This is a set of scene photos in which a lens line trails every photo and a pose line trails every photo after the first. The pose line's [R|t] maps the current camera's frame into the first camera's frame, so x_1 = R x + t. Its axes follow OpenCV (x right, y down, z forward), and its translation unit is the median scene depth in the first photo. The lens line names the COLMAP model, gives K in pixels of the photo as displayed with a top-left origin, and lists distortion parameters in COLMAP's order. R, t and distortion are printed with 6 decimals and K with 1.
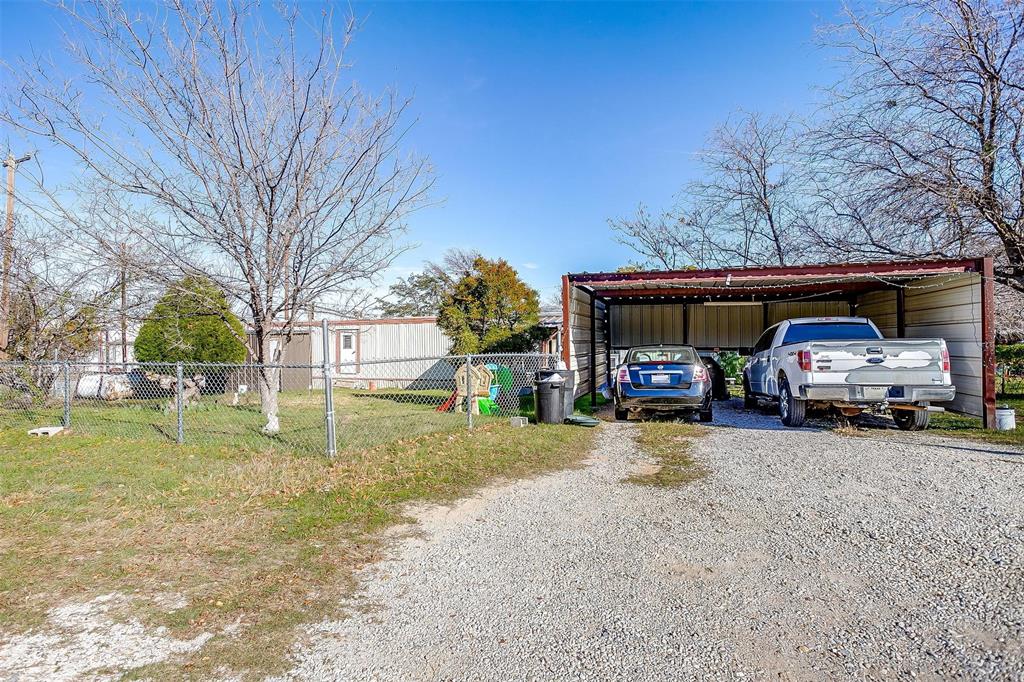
lens RADIAL K [[507.1, 0, 511.7], [0, 507.1, 340.1], [0, 0, 1]] dist [-0.019255, 0.013242]
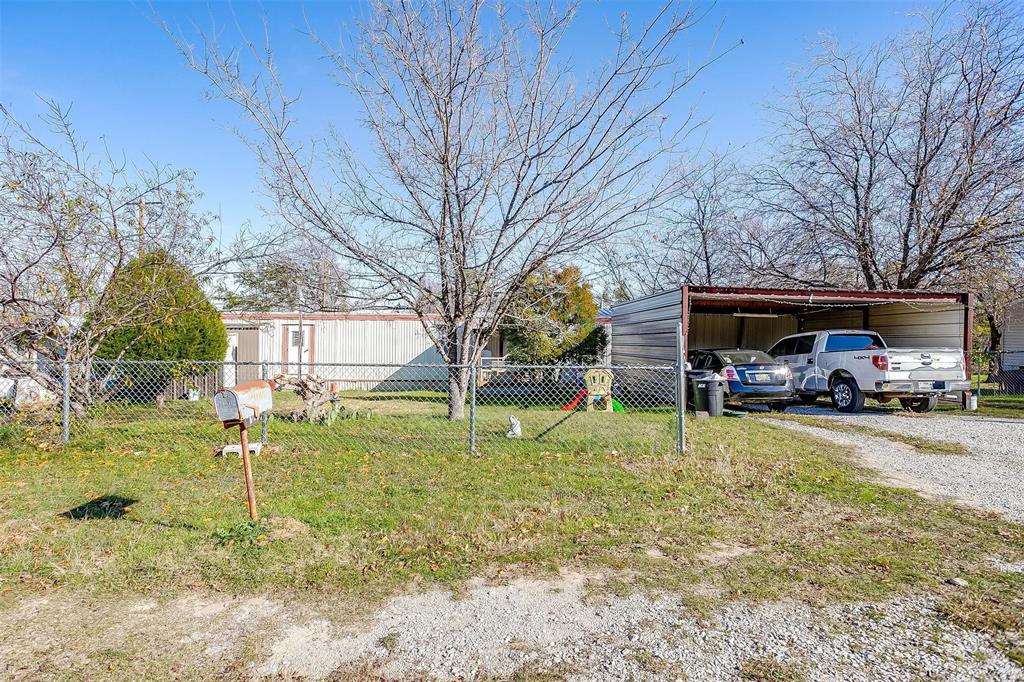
lens RADIAL K [[507.1, 0, 514.7], [0, 507.1, 346.0], [0, 0, 1]] dist [-0.019255, 0.013242]
pose [[0.932368, 0.015305, 0.361188, -0.711232], [-0.019686, 0.999770, 0.008454, 0.003204], [-0.360975, -0.014992, 0.932455, 0.092795]]
